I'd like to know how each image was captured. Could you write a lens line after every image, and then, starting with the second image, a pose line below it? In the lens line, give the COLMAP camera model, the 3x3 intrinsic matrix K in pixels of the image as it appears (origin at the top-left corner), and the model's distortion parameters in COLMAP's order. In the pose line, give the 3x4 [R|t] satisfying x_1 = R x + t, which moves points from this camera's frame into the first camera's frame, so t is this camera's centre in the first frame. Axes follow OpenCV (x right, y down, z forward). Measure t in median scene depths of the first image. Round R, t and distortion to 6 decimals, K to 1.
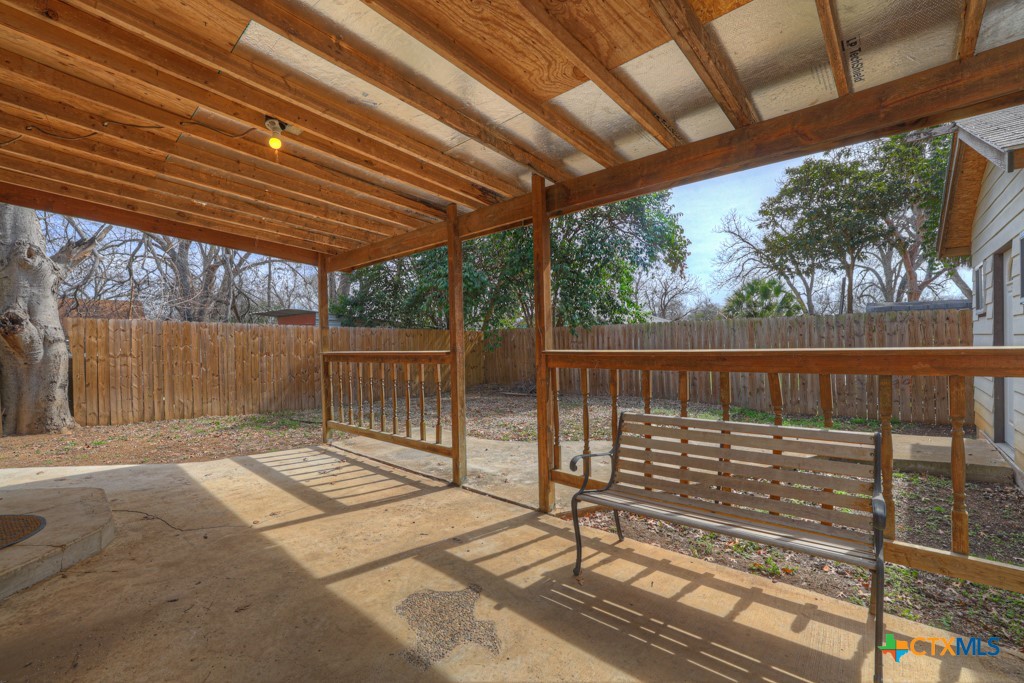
lens RADIAL K [[438.9, 0, 505.2], [0, 438.9, 339.7], [0, 0, 1]] dist [-0.000410, 0.000164]
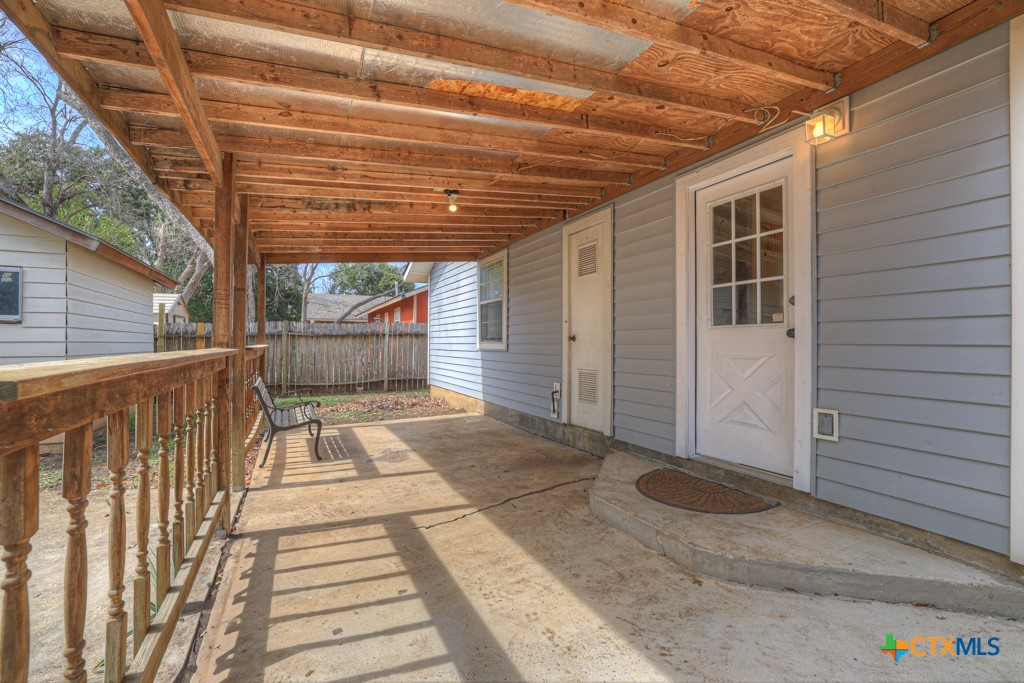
lens RADIAL K [[438.9, 0, 505.2], [0, 438.9, 339.7], [0, 0, 1]] dist [-0.000410, 0.000164]
pose [[-0.929835, 0.027758, 0.366927, -0.883630], [0.019337, 0.999459, -0.026606, 0.047042], [-0.367467, -0.017644, -0.929869, 1.673810]]
